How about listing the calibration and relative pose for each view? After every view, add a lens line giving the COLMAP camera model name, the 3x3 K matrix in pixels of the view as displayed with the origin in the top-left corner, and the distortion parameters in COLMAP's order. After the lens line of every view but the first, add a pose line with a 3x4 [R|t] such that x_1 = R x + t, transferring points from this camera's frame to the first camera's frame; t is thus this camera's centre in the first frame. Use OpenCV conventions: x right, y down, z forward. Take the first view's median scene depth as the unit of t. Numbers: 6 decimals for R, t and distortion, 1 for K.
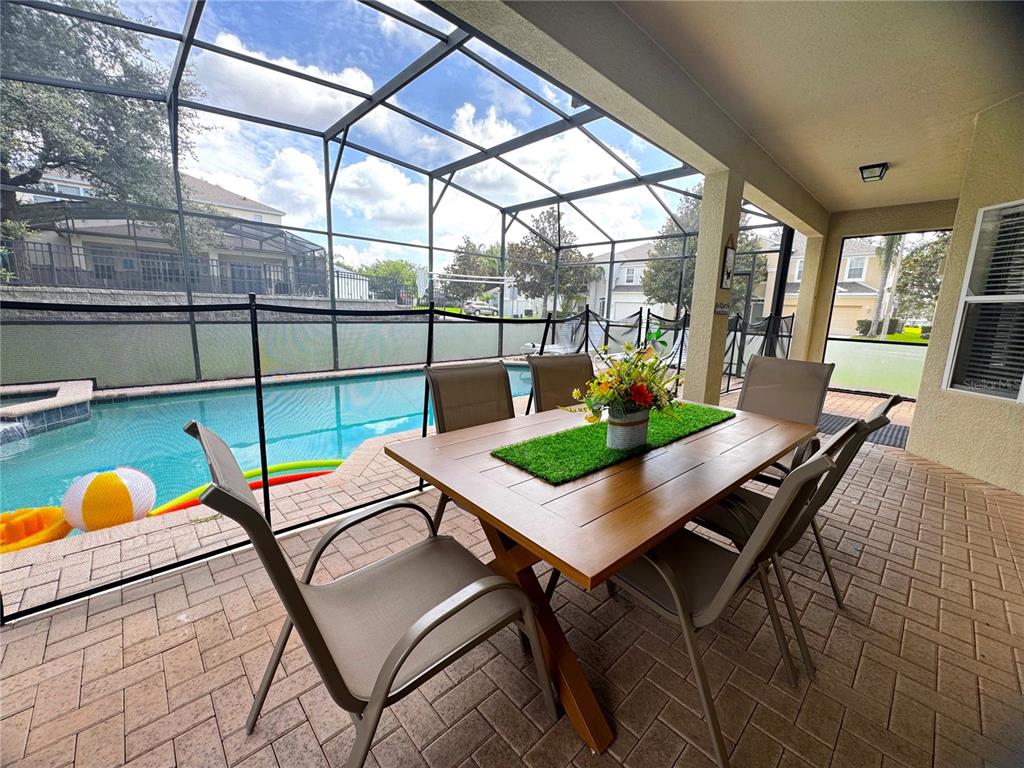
lens RADIAL K [[407.8, 0, 512.8], [0, 407.8, 379.8], [0, 0, 1]] dist [-0.004508, -0.000204]
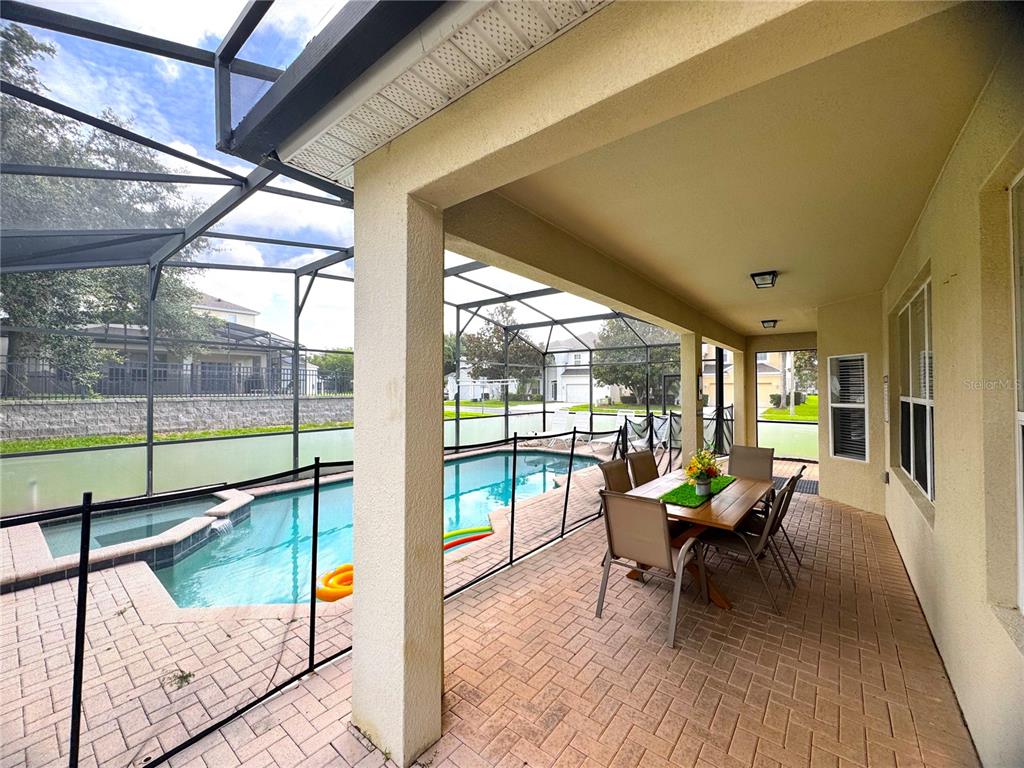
lens RADIAL K [[407.8, 0, 514.1], [0, 407.8, 379.9], [0, 0, 1]] dist [-0.004508, -0.000204]
pose [[0.989651, -0.027779, 0.140781, -0.239246], [0.054435, 0.980428, -0.189204, -0.020448], [-0.132770, 0.194910, 0.971793, -0.267847]]
